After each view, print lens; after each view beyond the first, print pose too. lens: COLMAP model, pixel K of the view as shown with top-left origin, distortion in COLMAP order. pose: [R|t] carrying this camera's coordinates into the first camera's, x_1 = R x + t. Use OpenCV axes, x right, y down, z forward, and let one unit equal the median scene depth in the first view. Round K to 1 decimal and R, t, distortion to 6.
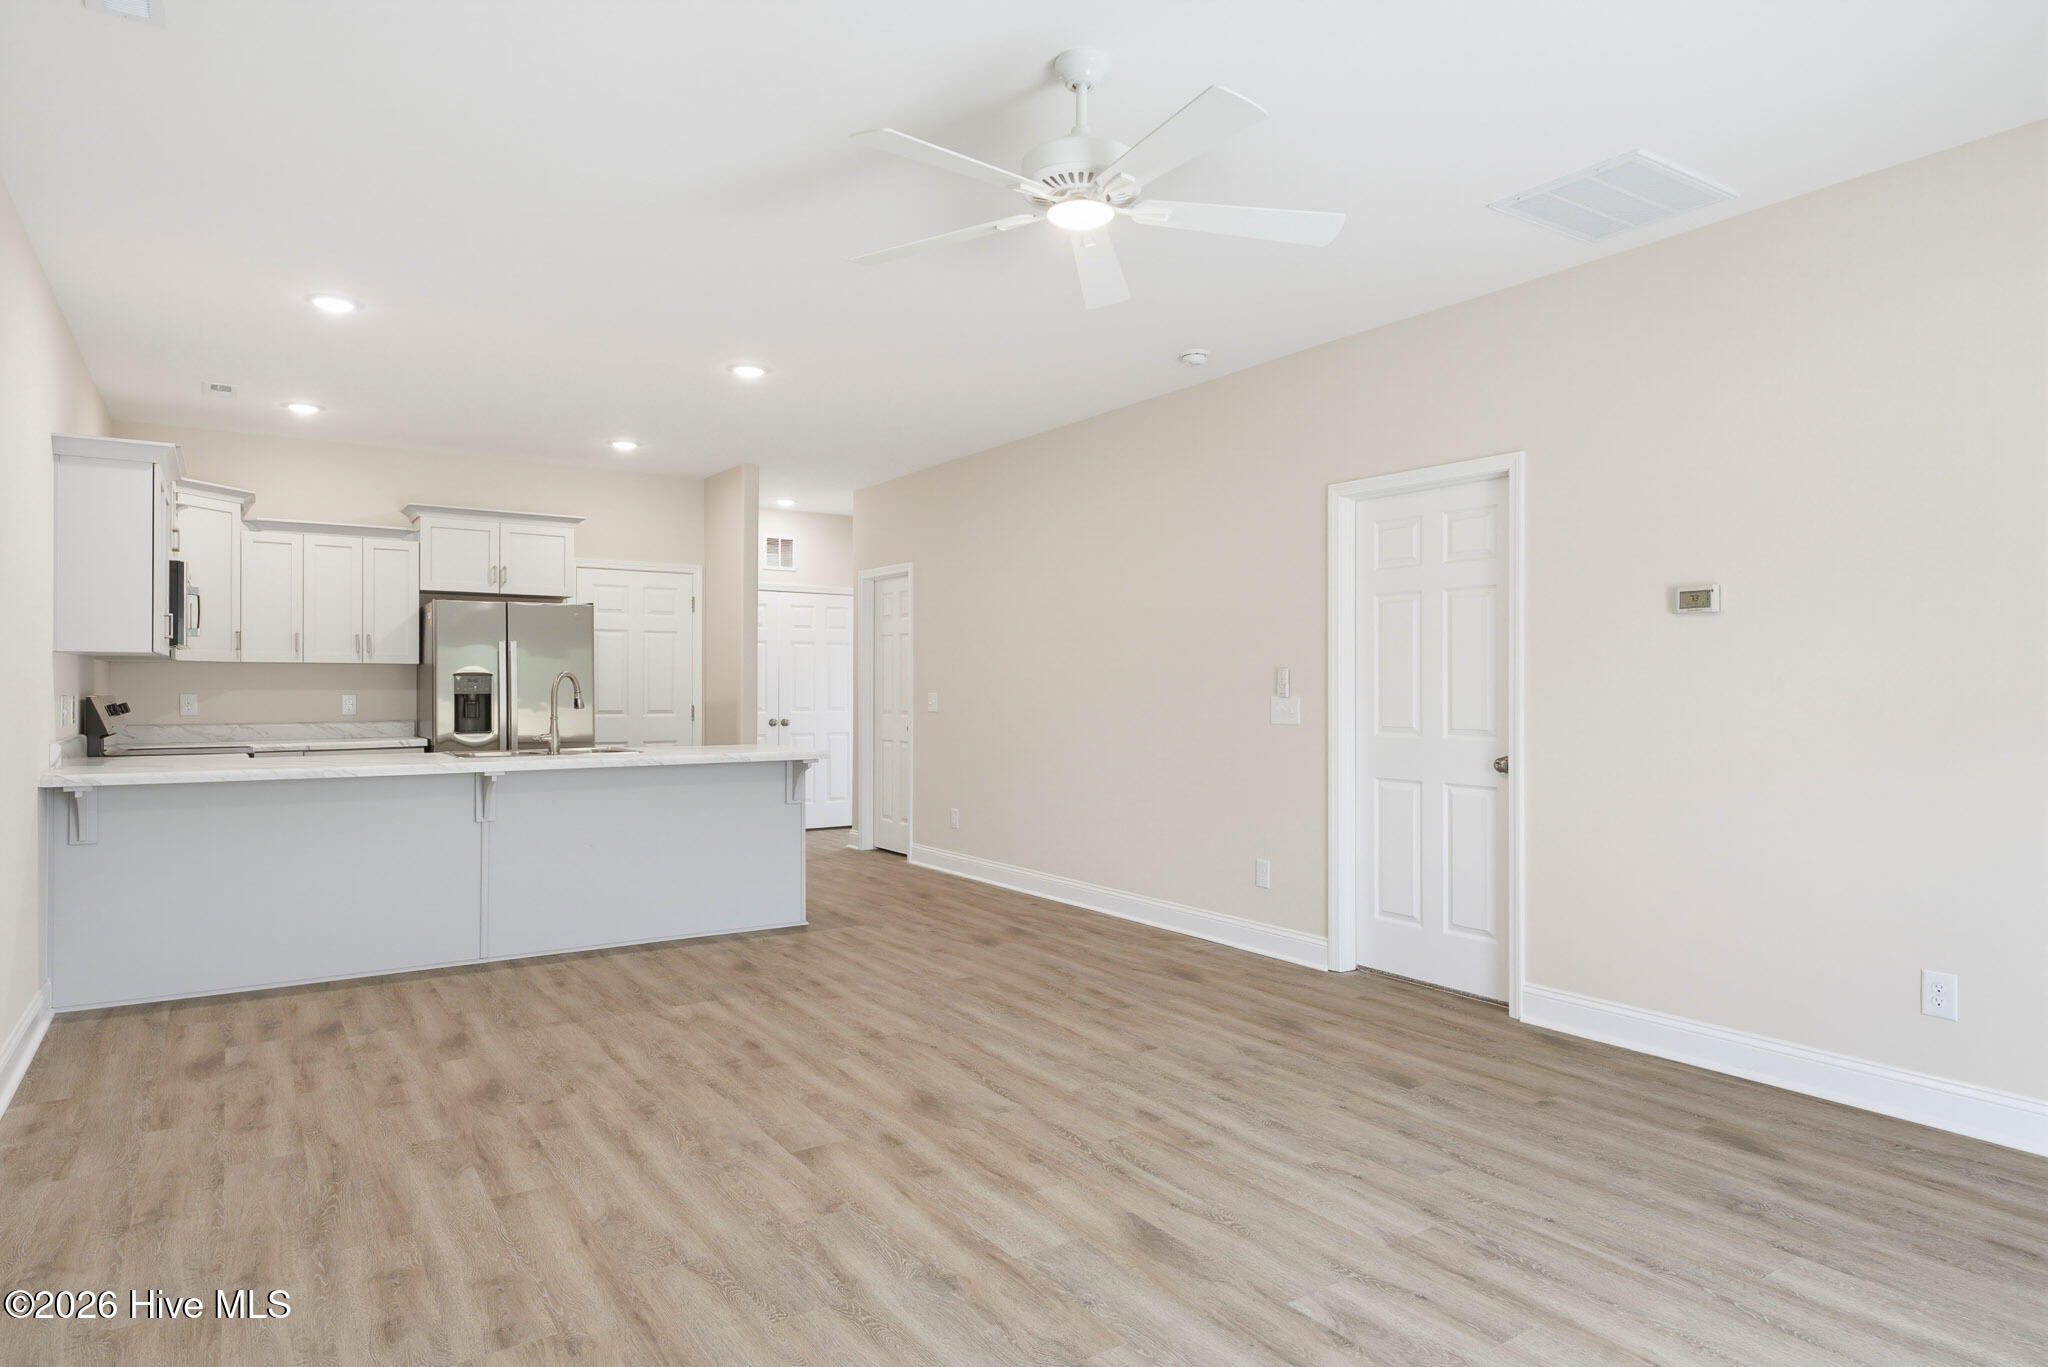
lens RADIAL K [[1171.7, 0, 1061.2], [0, 1171.7, 680.0], [0, 0, 1]] dist [-0.014949, 0.011495]
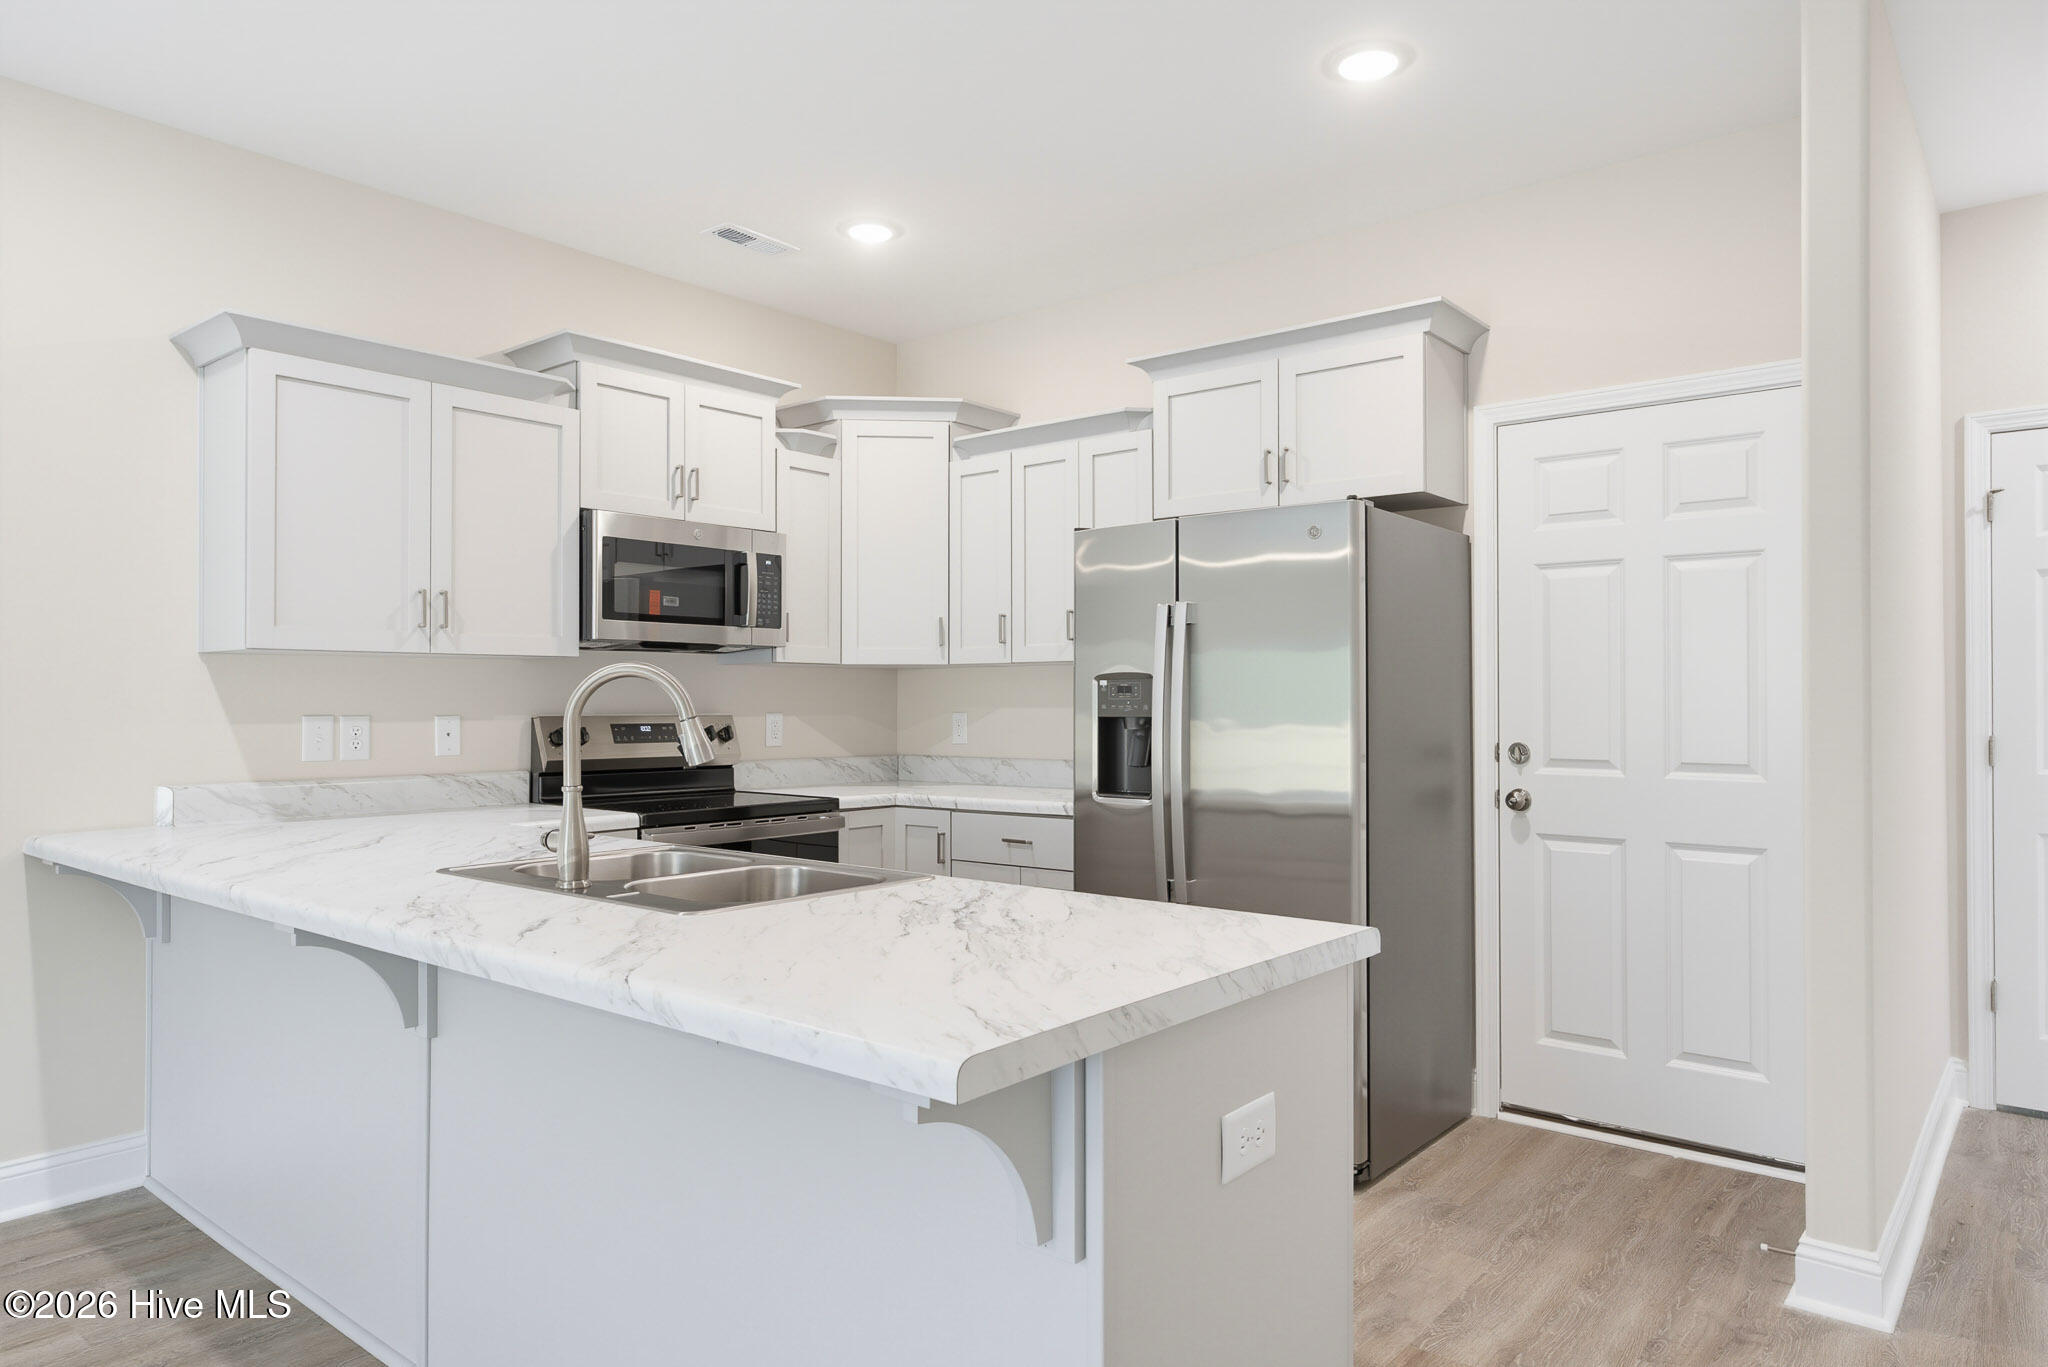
lens RADIAL K [[1295.1, 0, 1039.8], [0, 1295.1, 675.8], [0, 0, 1]] dist [-0.005033, 0.000361]
pose [[0.264326, -0.020205, -0.964222, 0.001594], [0.006802, 0.999795, -0.019086, 0.007383], [0.964410, -0.001514, 0.264409, 1.295066]]
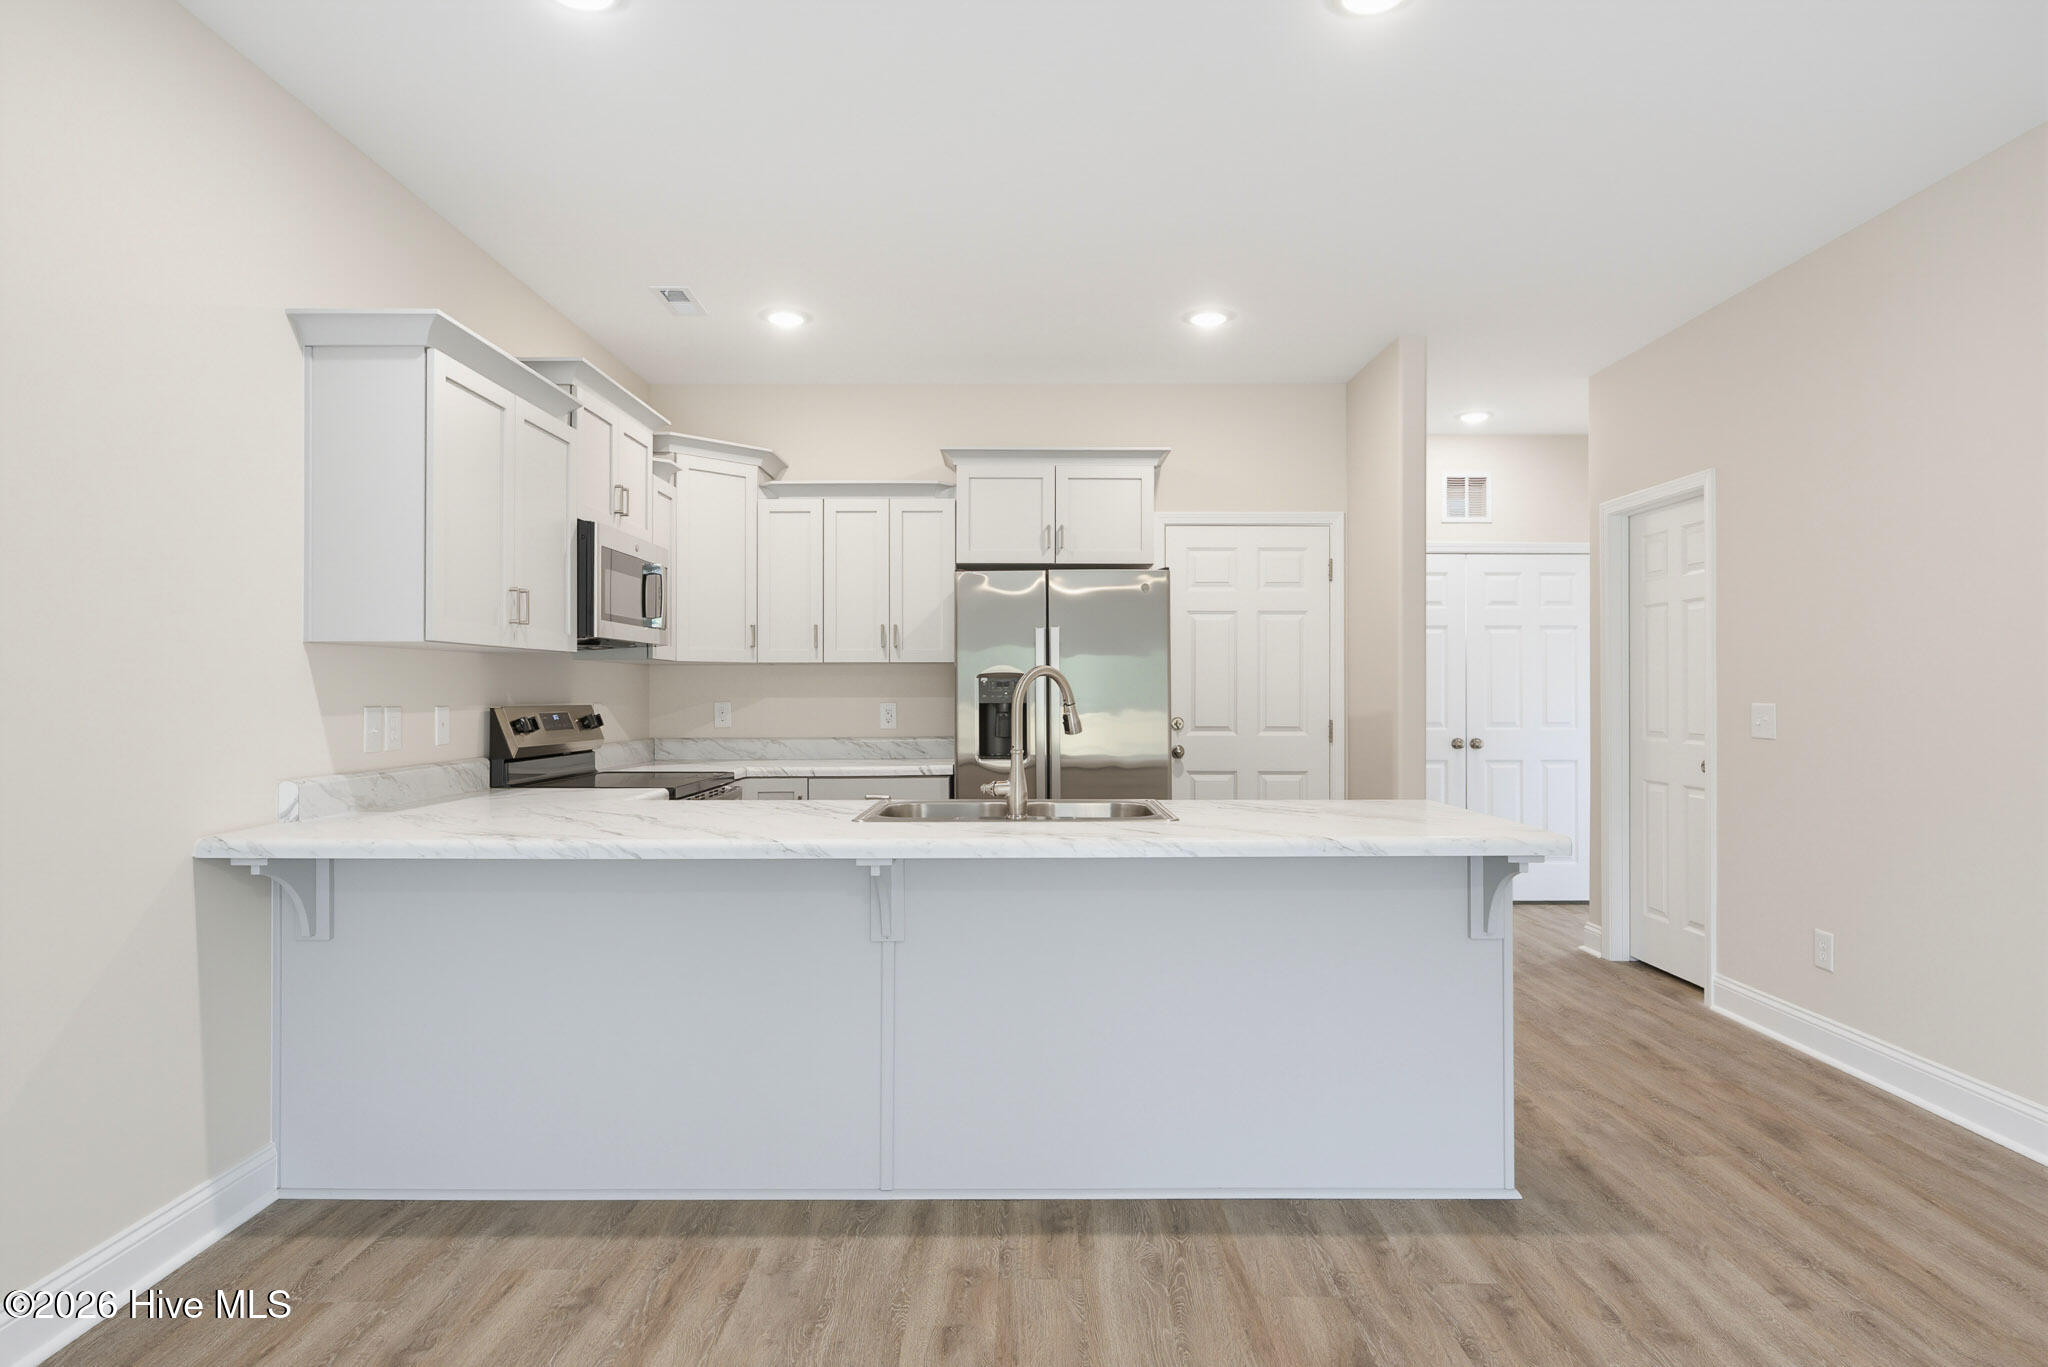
lens RADIAL K [[1103.3, 0, 1026.4], [0, 1103.3, 688.3], [0, 0, 1]] dist [-0.007093, 0.003996]
pose [[0.811667, -0.003006, -0.584113, -0.166896], [0.004686, 0.999988, 0.001365, 0.003036], [0.584102, -0.003845, 0.811671, 0.741274]]
